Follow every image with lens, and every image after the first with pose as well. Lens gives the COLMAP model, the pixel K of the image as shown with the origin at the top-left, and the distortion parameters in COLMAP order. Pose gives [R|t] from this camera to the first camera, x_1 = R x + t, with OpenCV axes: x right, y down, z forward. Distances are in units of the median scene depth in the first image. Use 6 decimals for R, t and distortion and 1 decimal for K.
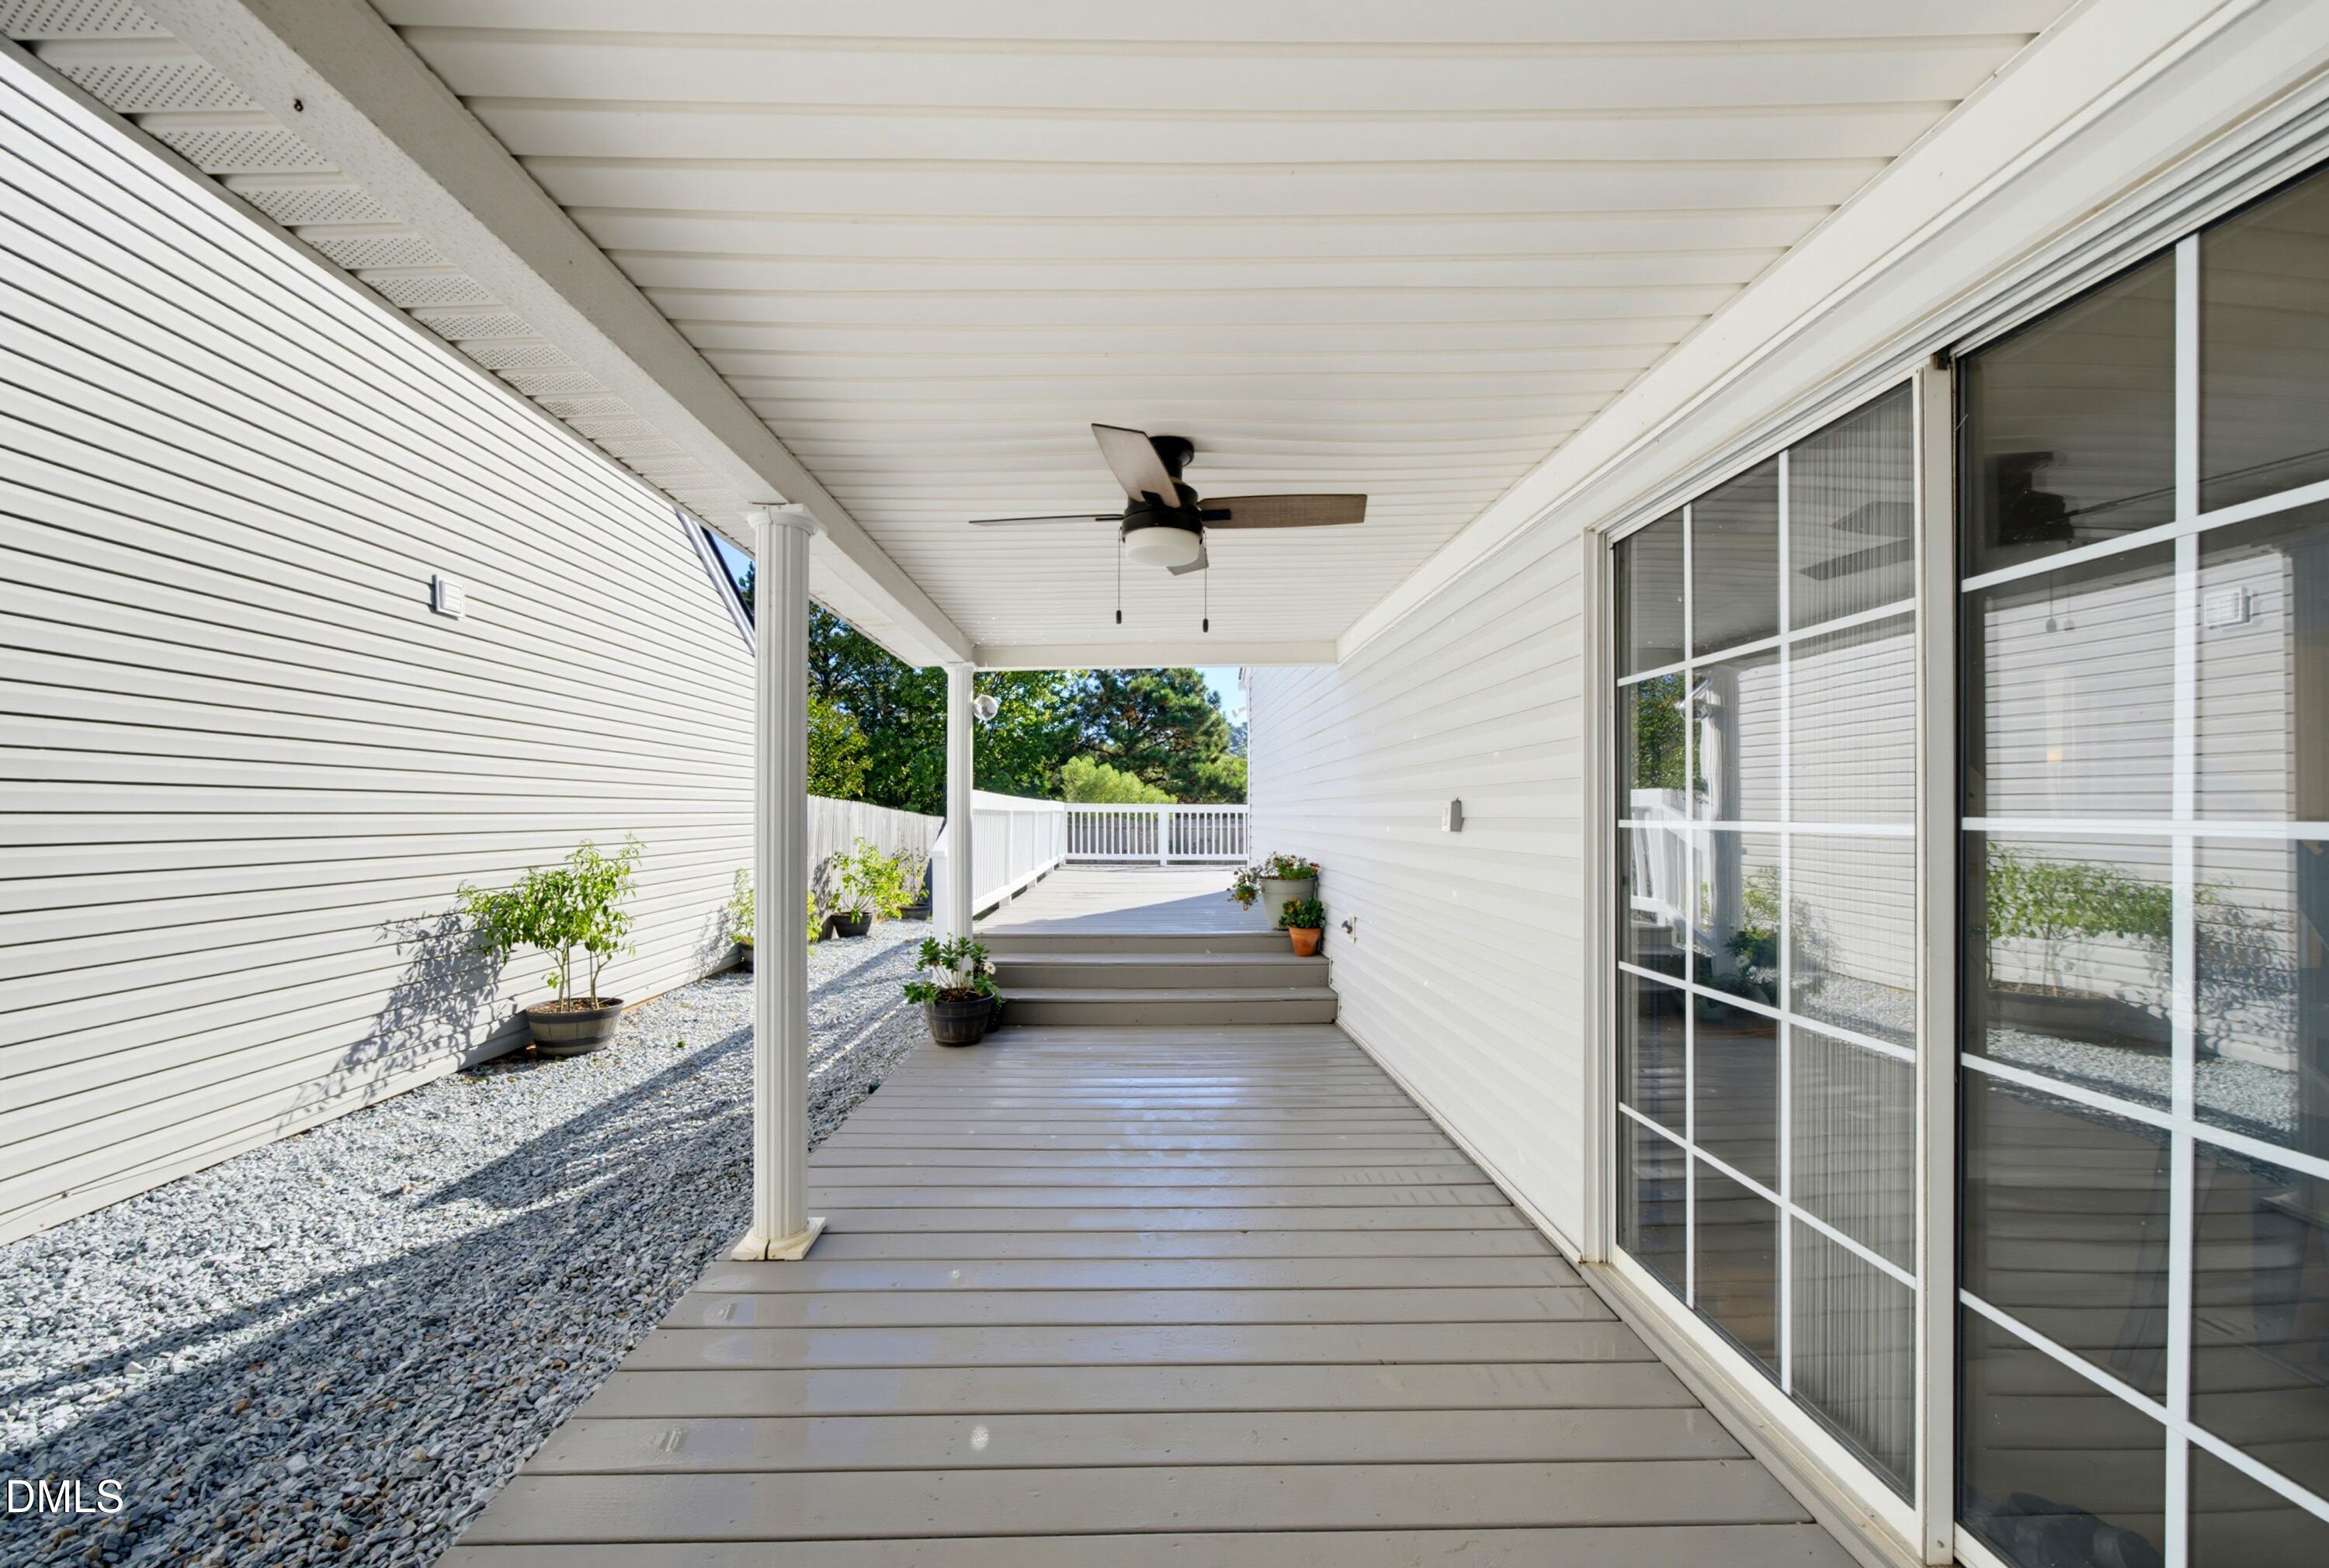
lens RADIAL K [[805.2, 0, 1141.3], [0, 805.2, 812.9], [0, 0, 1]] dist [0.001069, 0.000245]
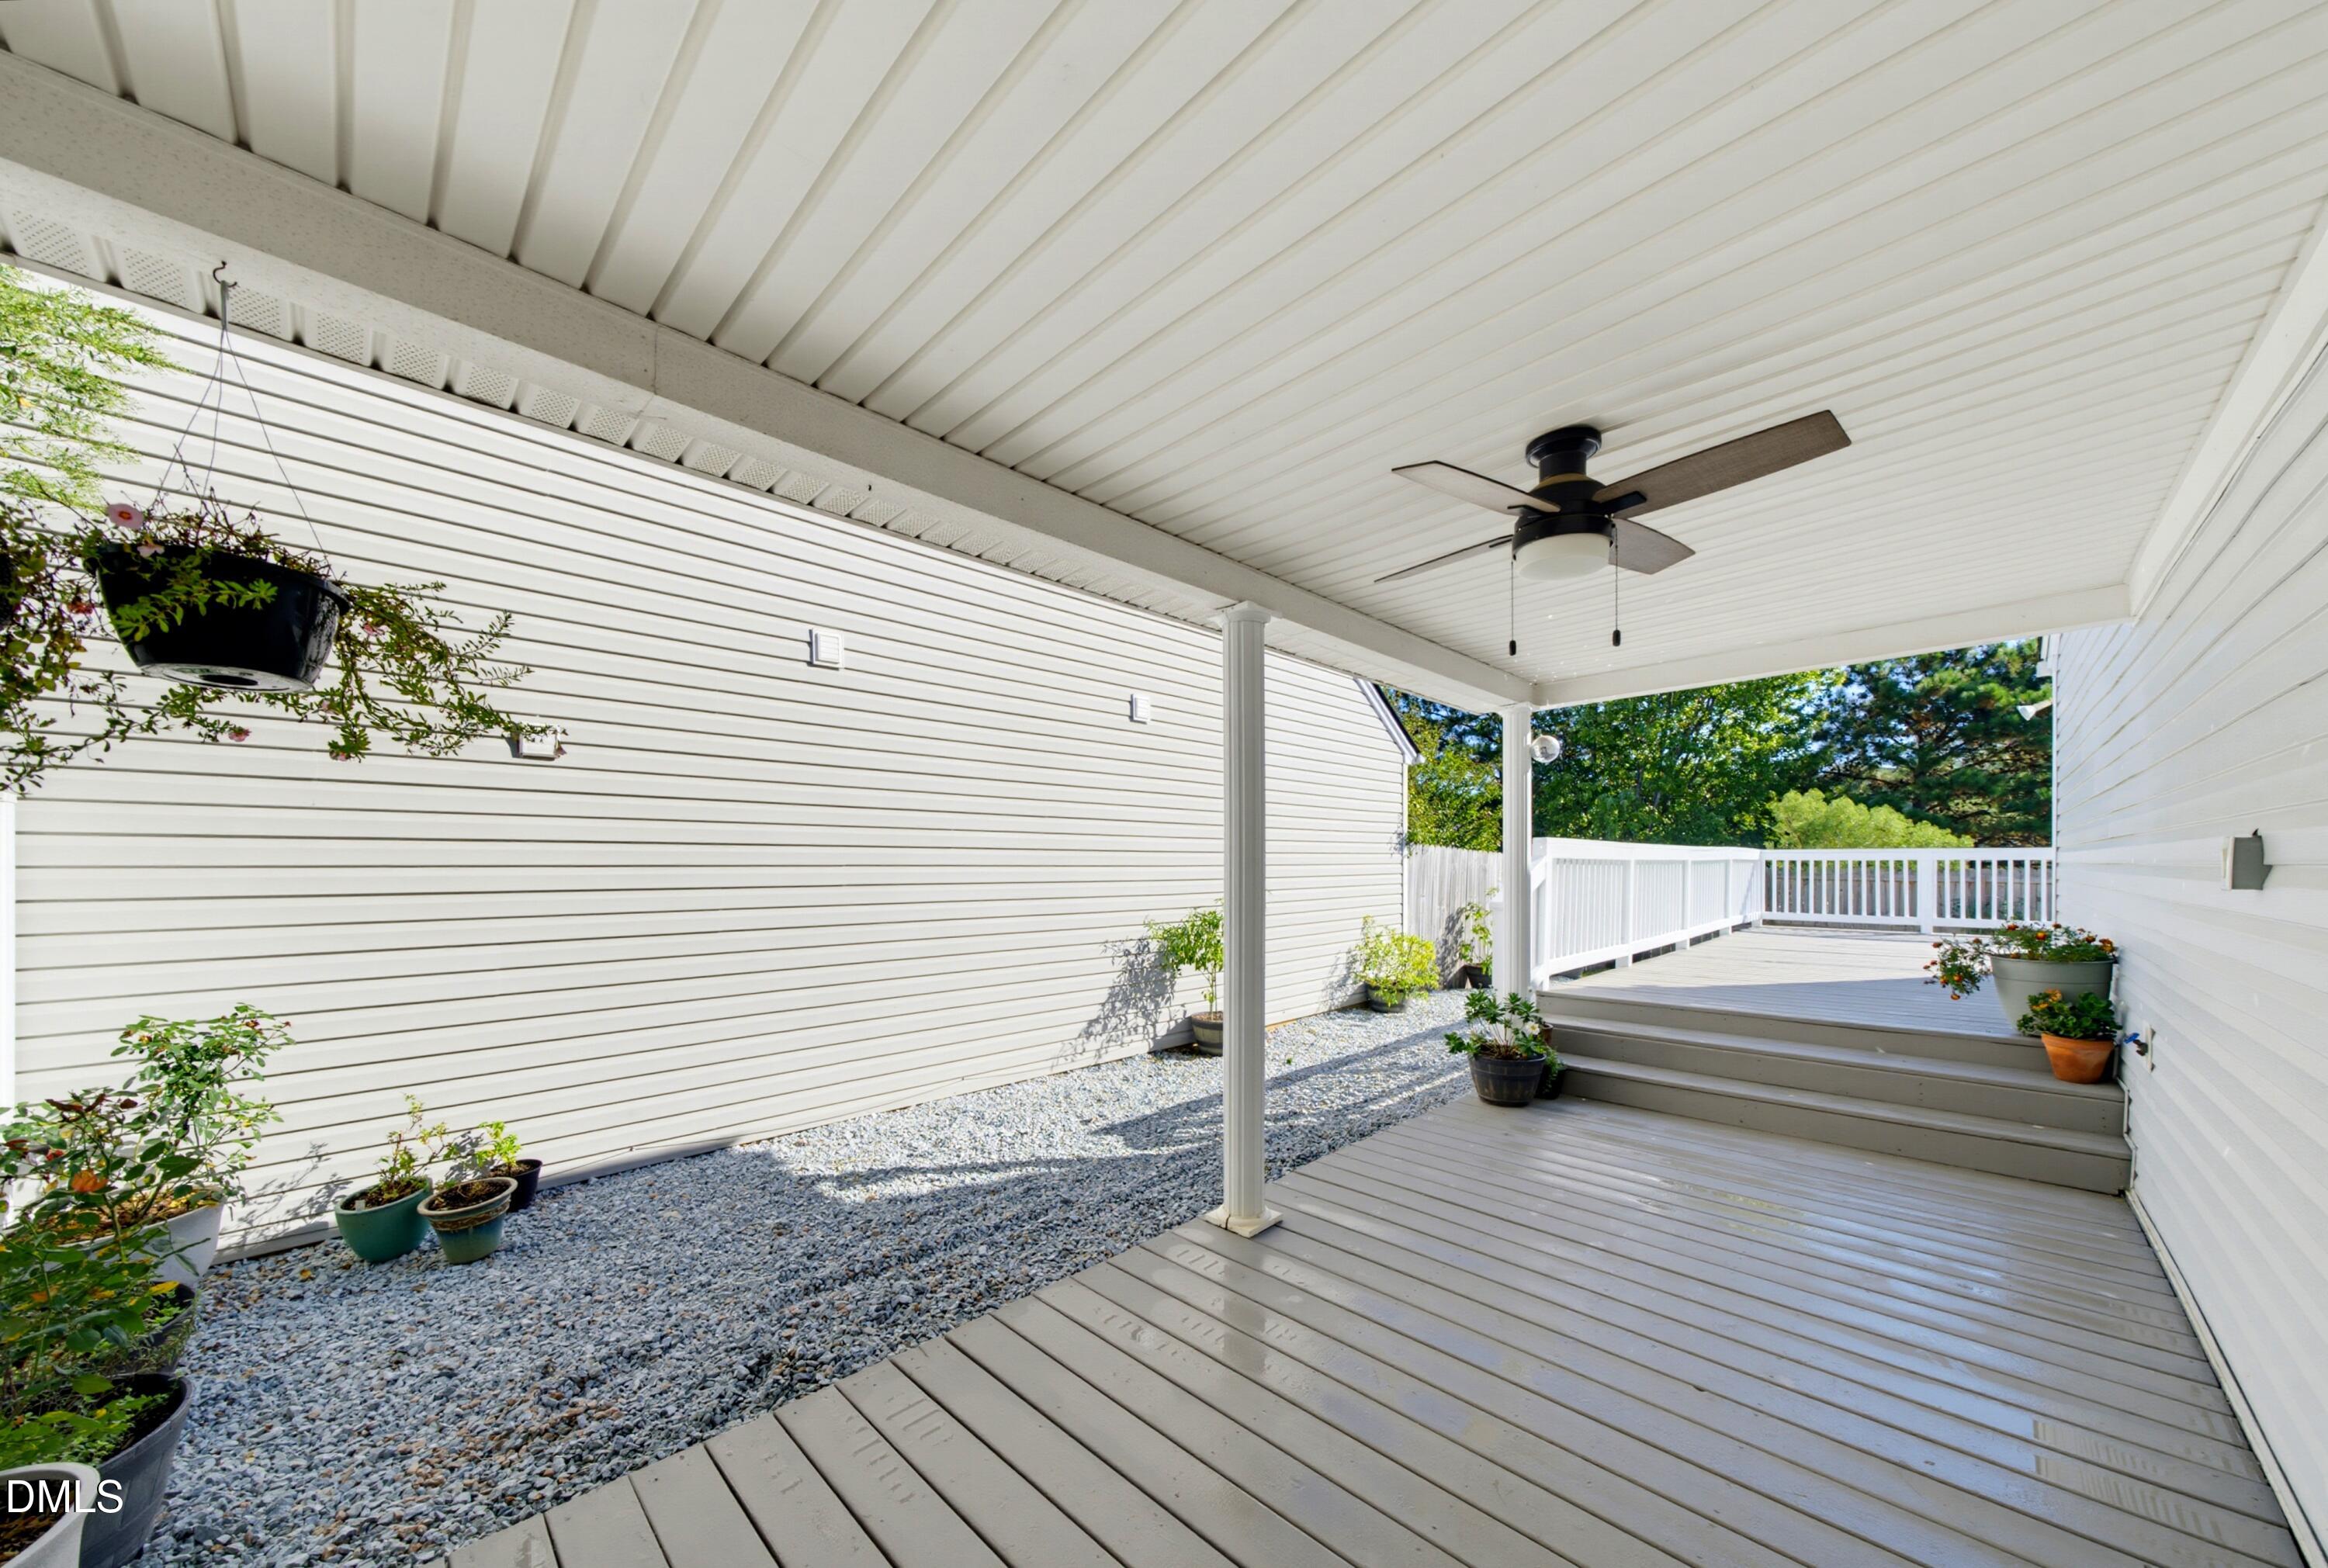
lens RADIAL K [[814.4, 0, 1157.1], [0, 814.4, 877.2], [0, 0, 1]] dist [-0.044373, 0.017817]
pose [[0.693592, 0.002817, -0.720363, 0.167350], [0.008176, 0.999897, 0.011782, 0.001328], [0.720322, -0.014062, 0.693498, 0.037436]]
